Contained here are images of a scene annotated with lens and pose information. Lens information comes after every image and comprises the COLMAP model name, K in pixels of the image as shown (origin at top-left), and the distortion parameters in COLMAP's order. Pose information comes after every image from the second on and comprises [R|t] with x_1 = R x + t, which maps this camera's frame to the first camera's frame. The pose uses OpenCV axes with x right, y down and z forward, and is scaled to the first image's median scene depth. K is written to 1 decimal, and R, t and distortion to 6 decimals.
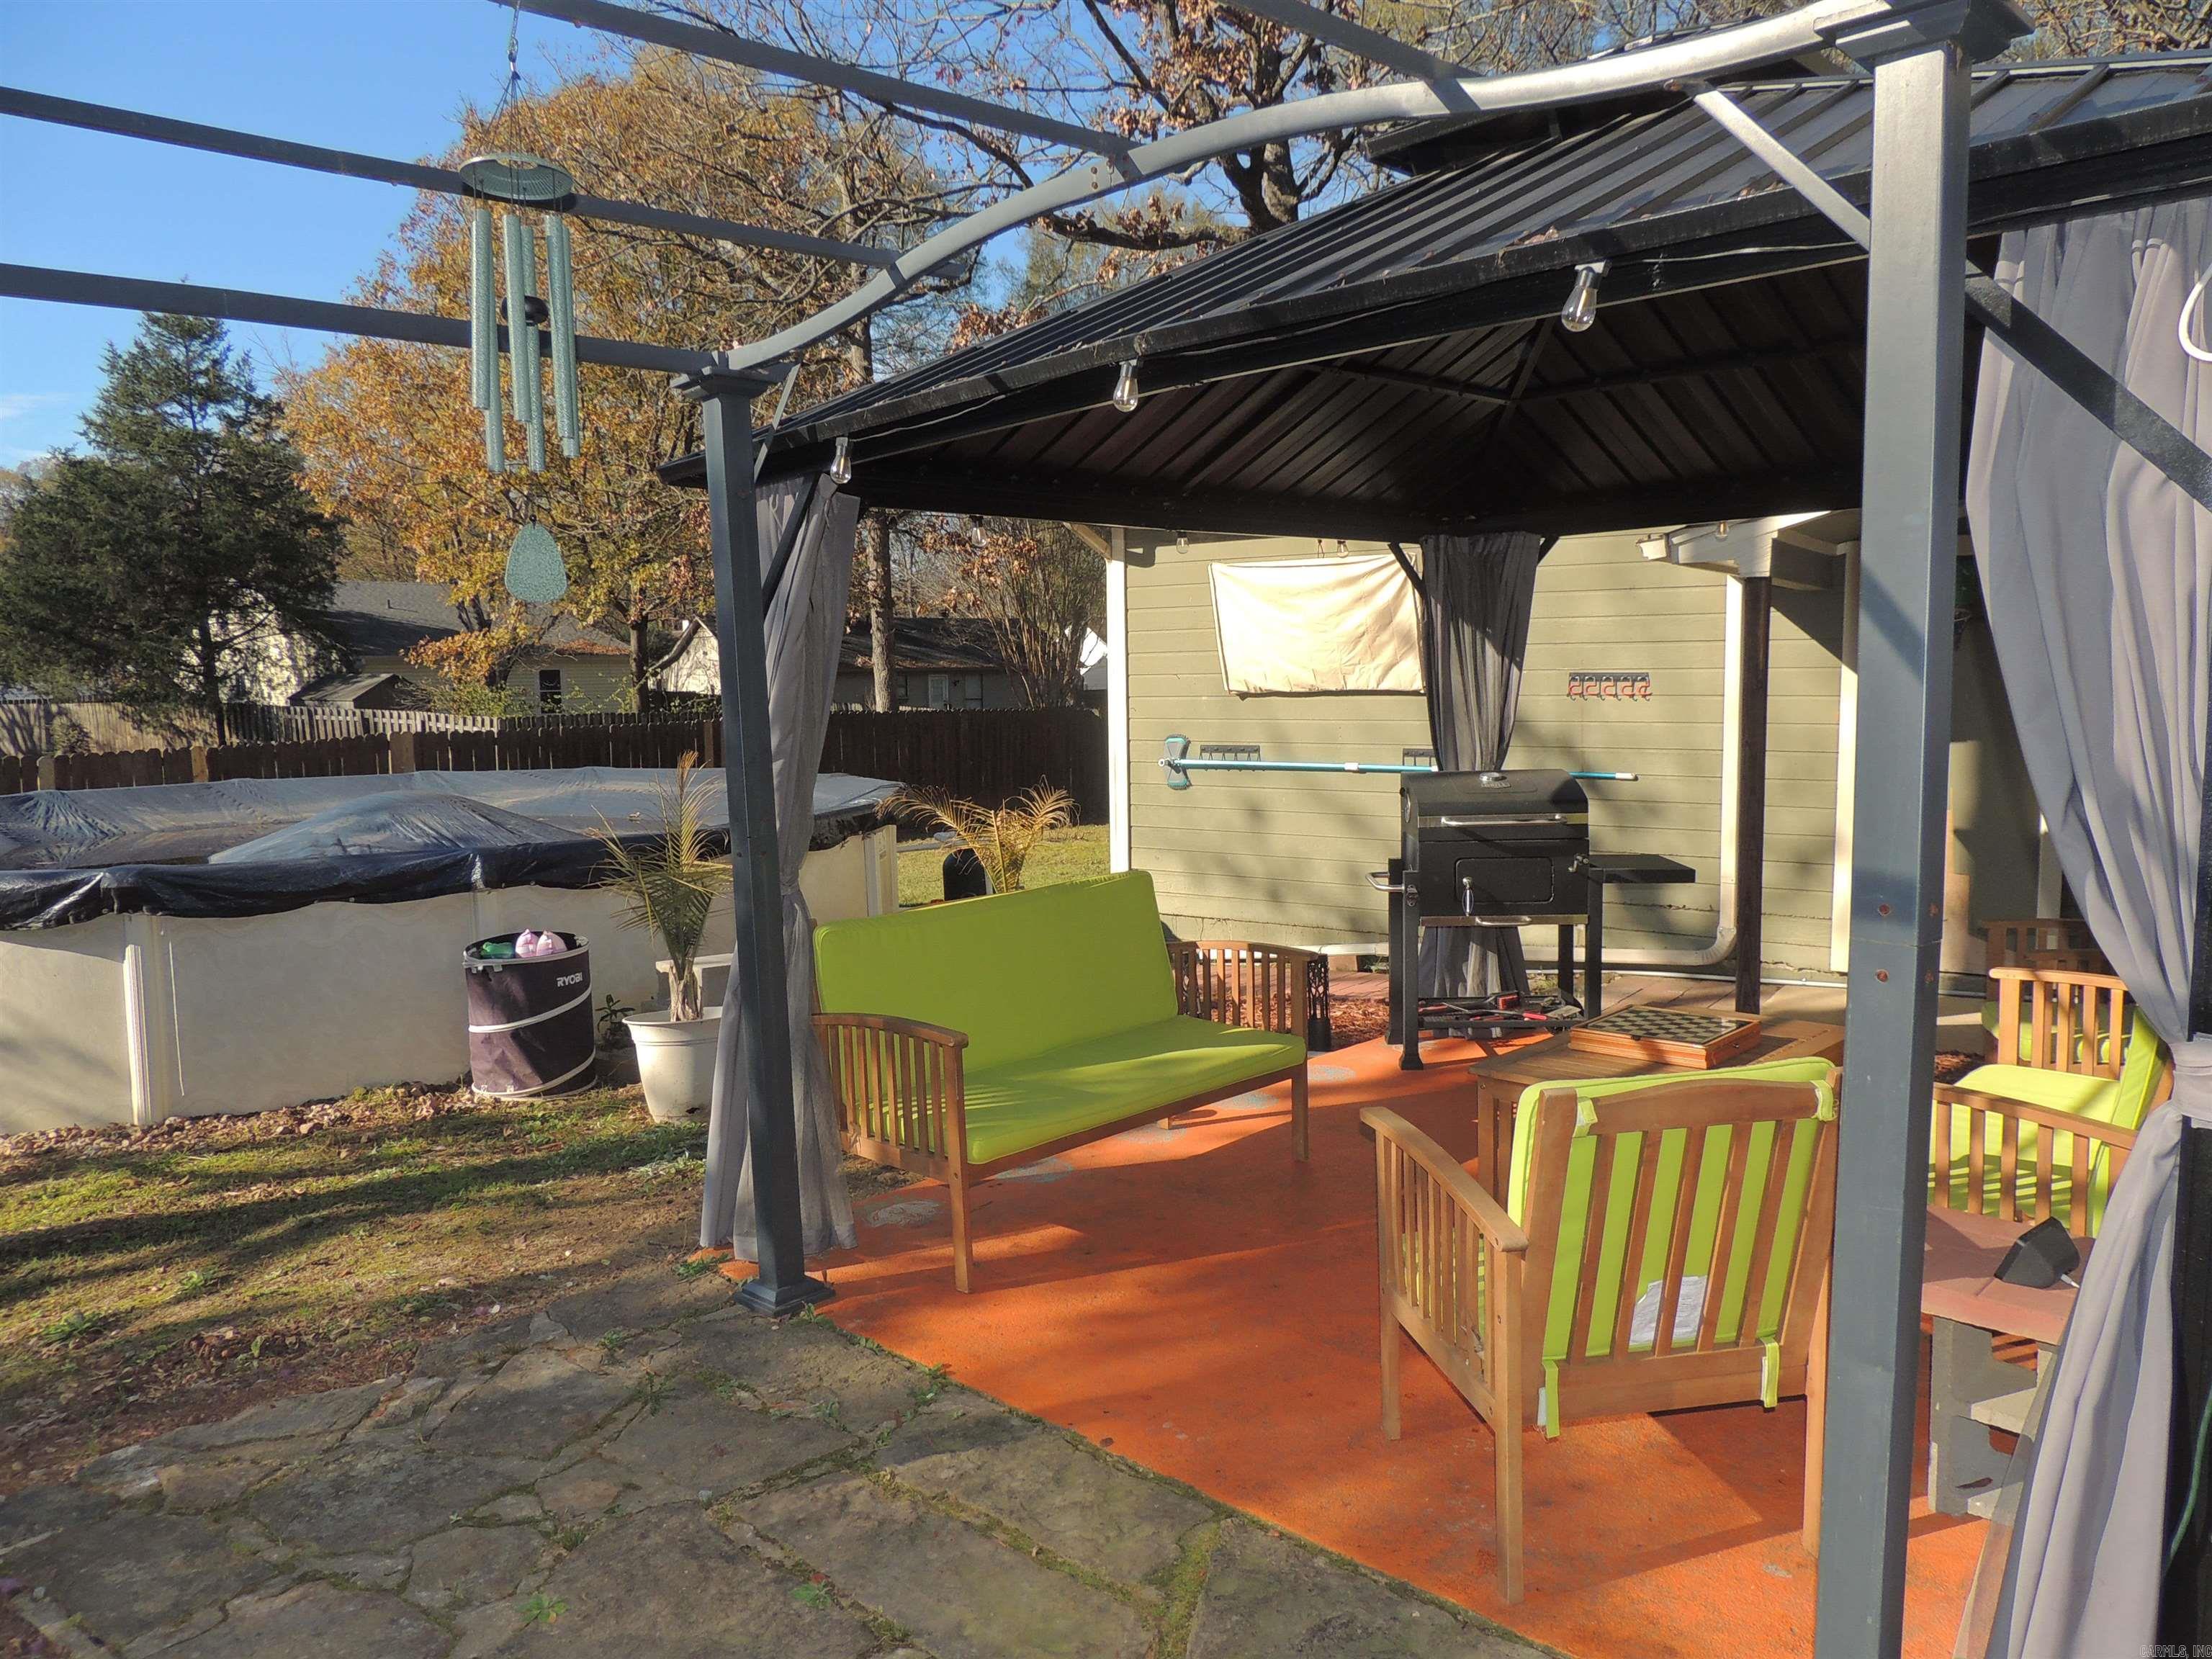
lens RADIAL K [[1582.0, 0, 1096.8], [0, 1582.0, 835.8], [0, 0, 1]] dist [-0.018111, 0.003934]
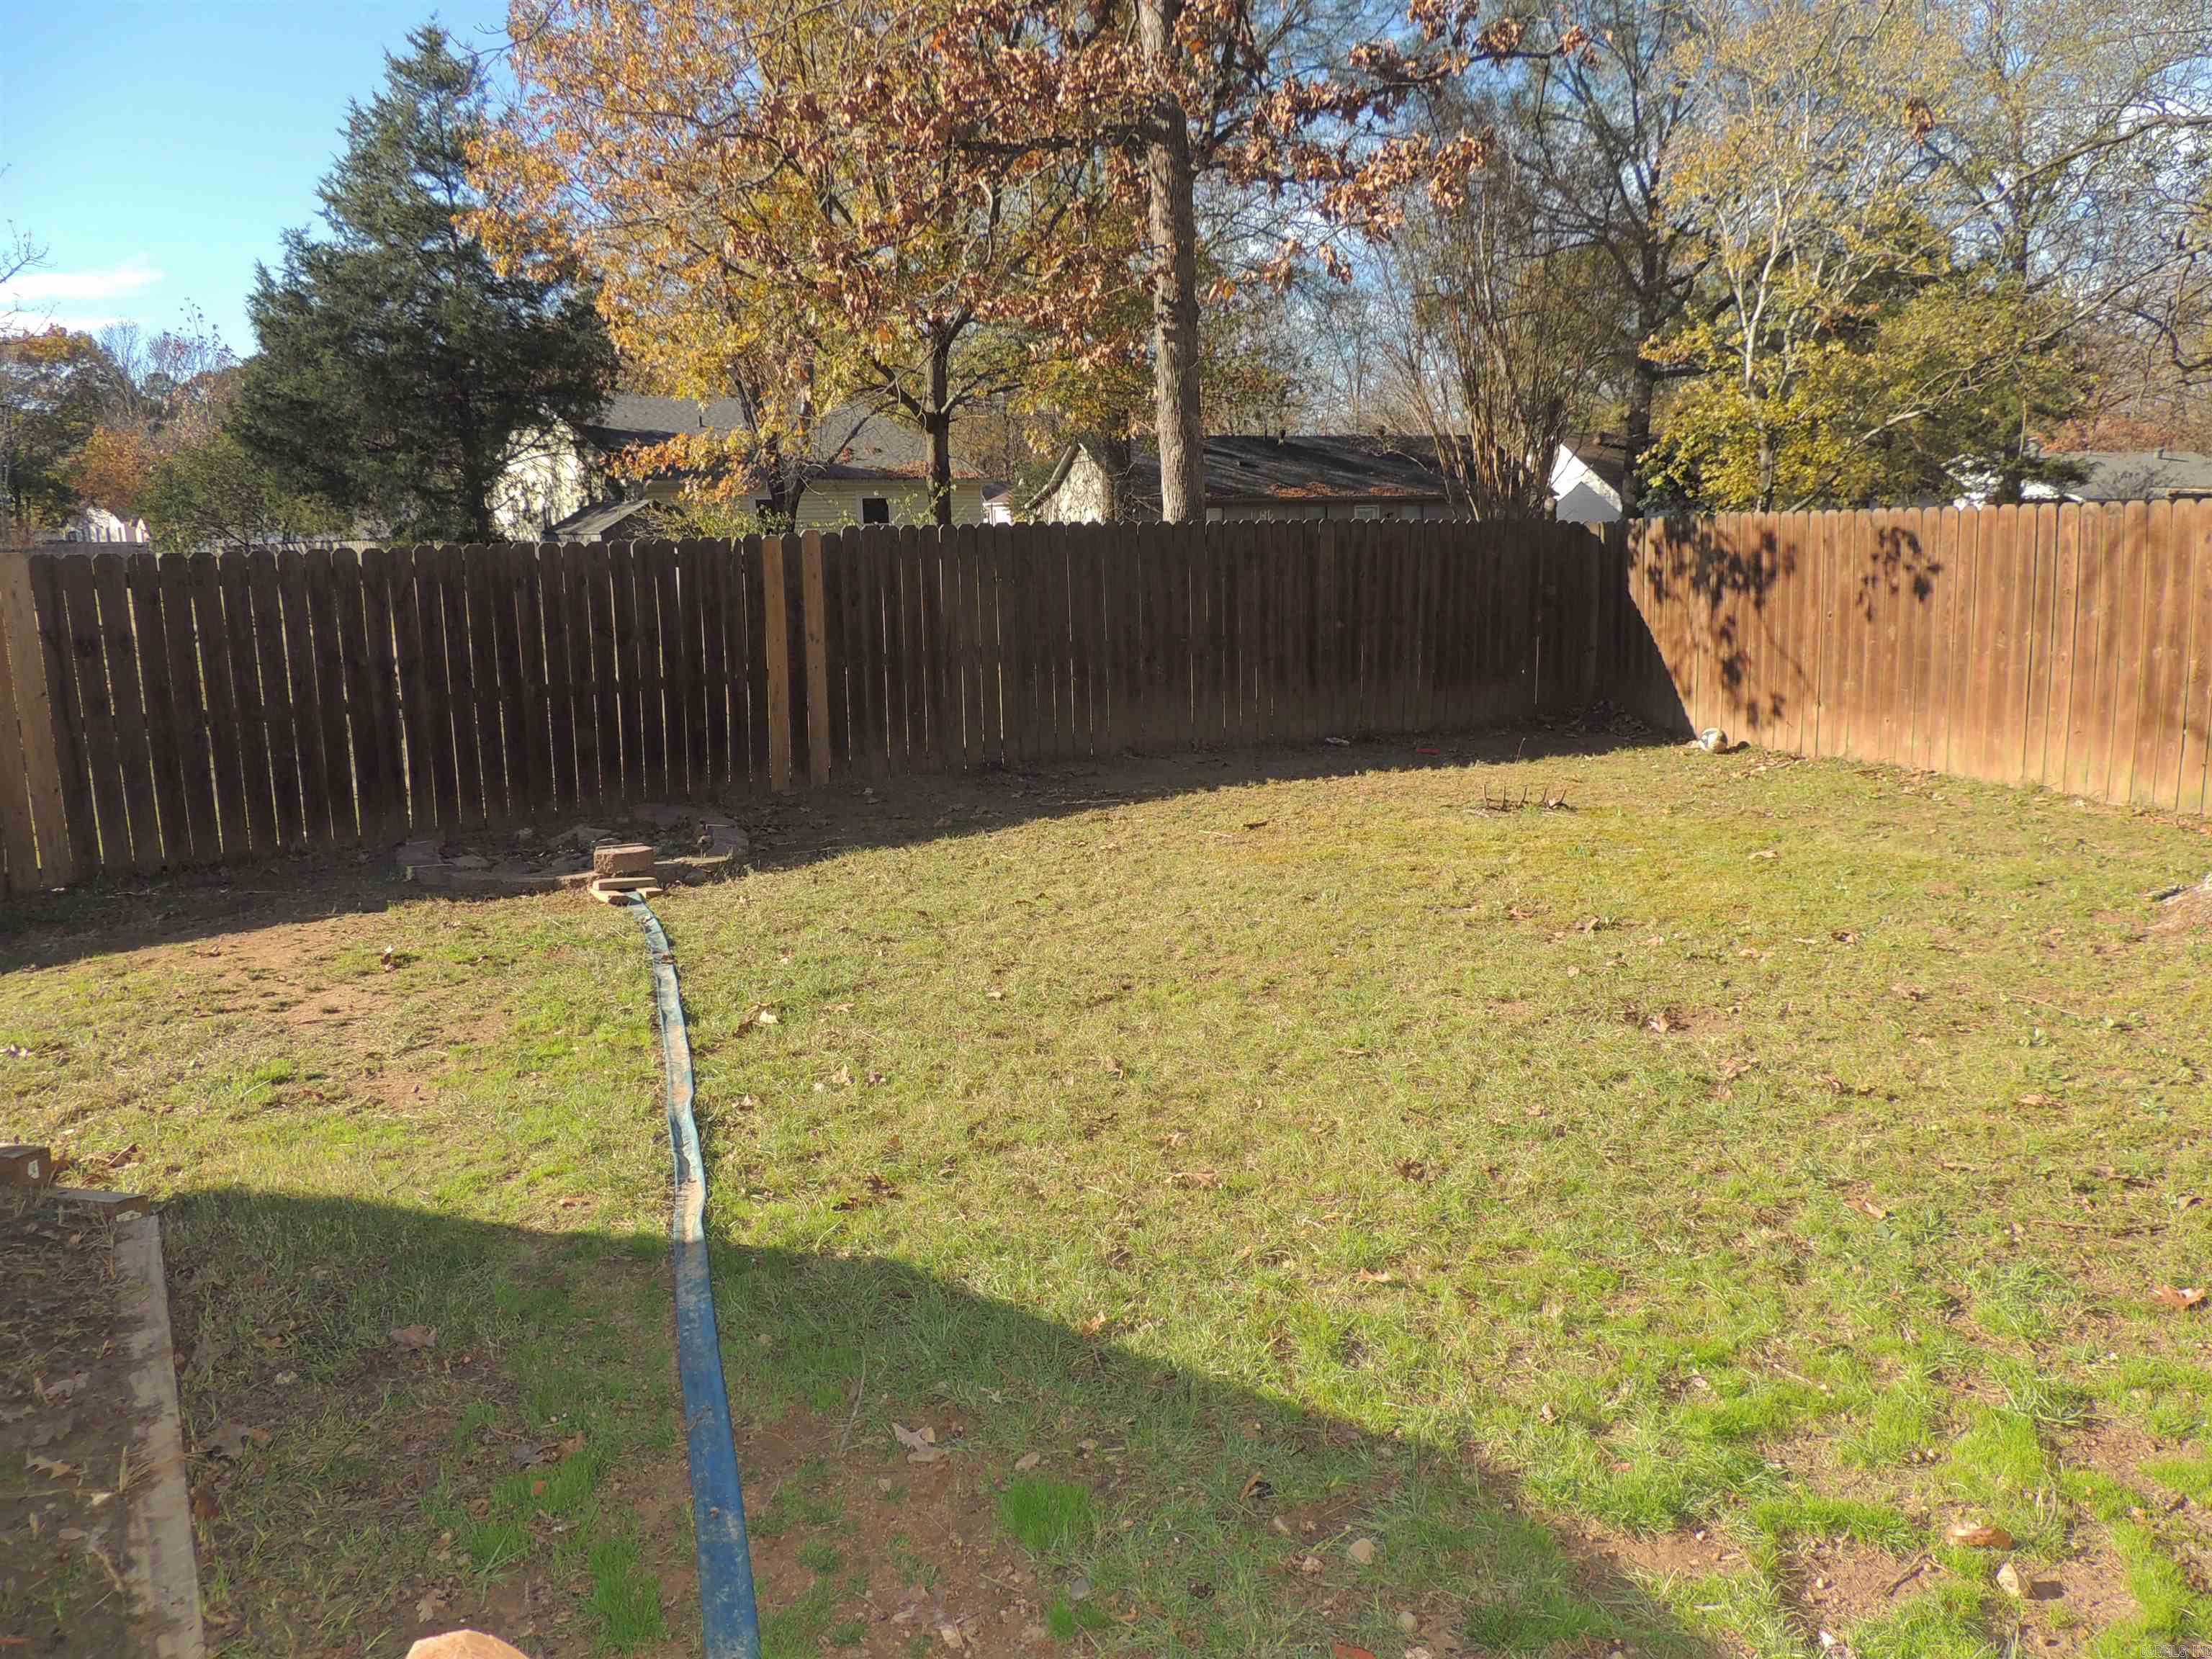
lens RADIAL K [[1582.0, 0, 1112.0], [0, 1582.0, 822.8], [0, 0, 1]] dist [-0.018111, 0.003934]
pose [[0.963012, 0.041013, -0.266319, -0.006856], [-0.017807, 0.995875, 0.088972, -0.015834], [0.268870, -0.080939, 0.959770, 0.293808]]
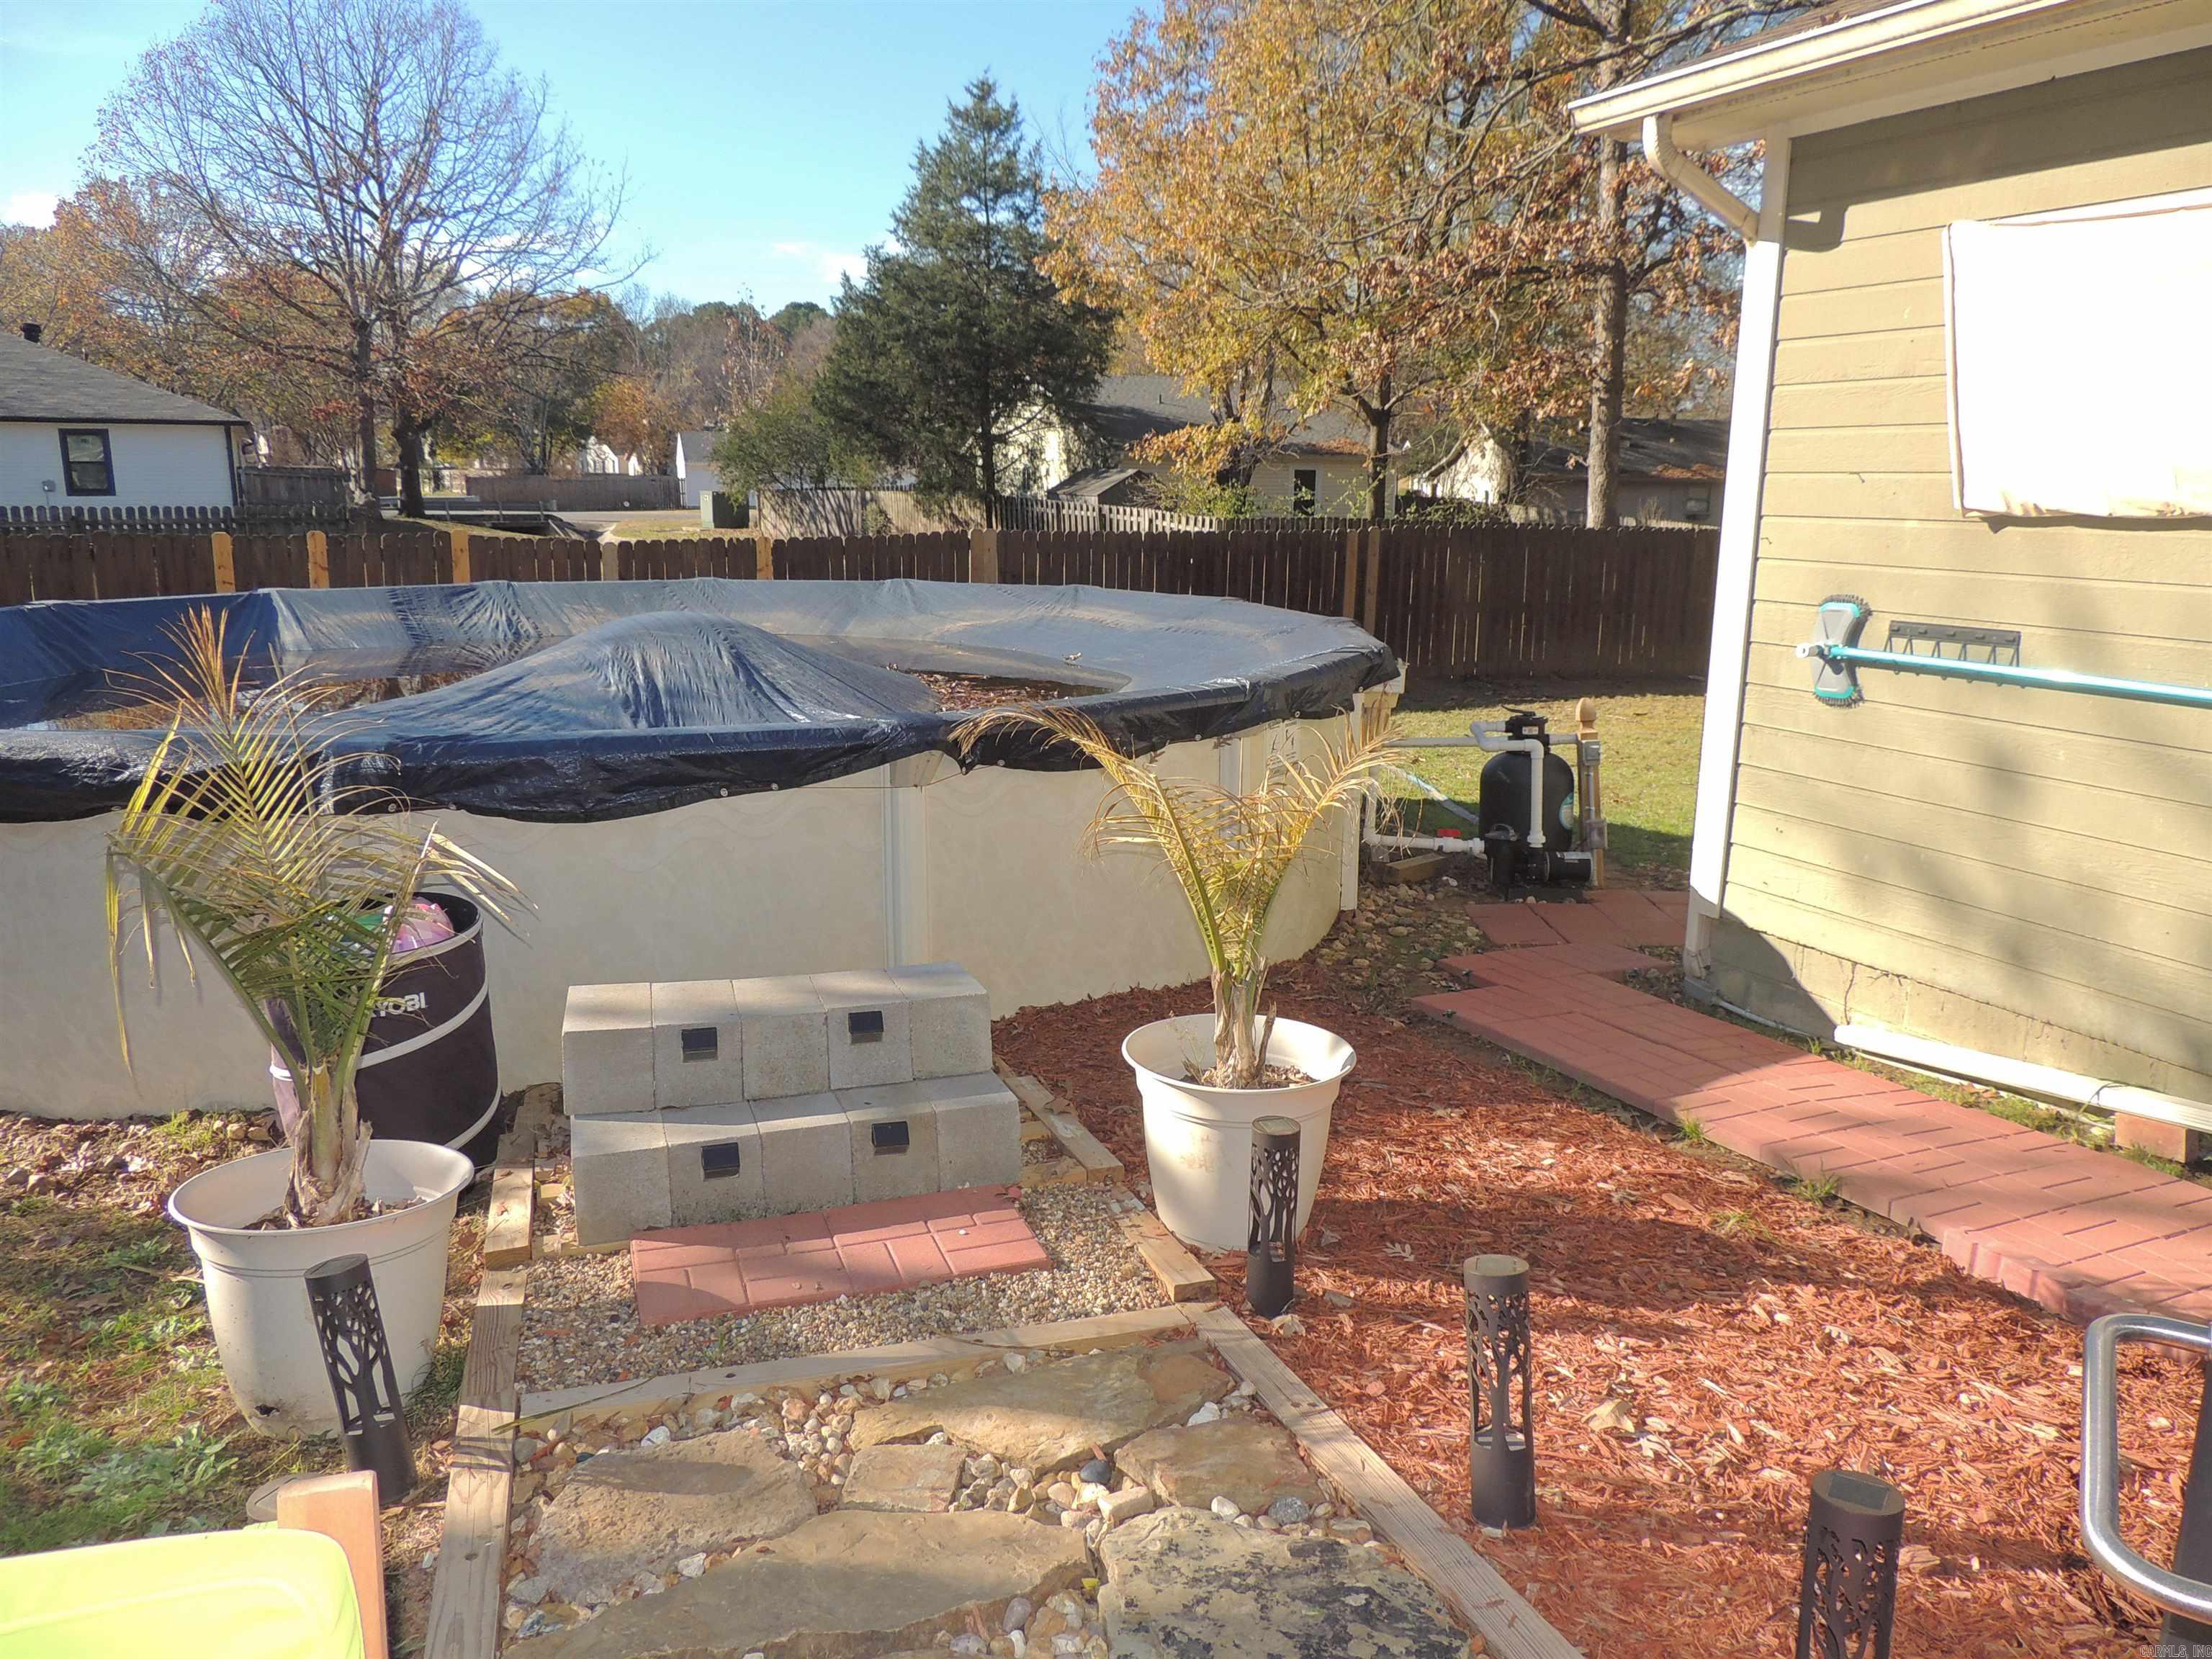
lens RADIAL K [[1582.0, 0, 1113.2], [0, 1582.0, 823.7], [0, 0, 1]] dist [-0.018111, 0.003934]
pose [[0.878959, 0.123005, -0.460762, 0.021015], [-0.071022, 0.989152, 0.128582, -0.010020], [0.471580, -0.080294, 0.878160, 0.111810]]
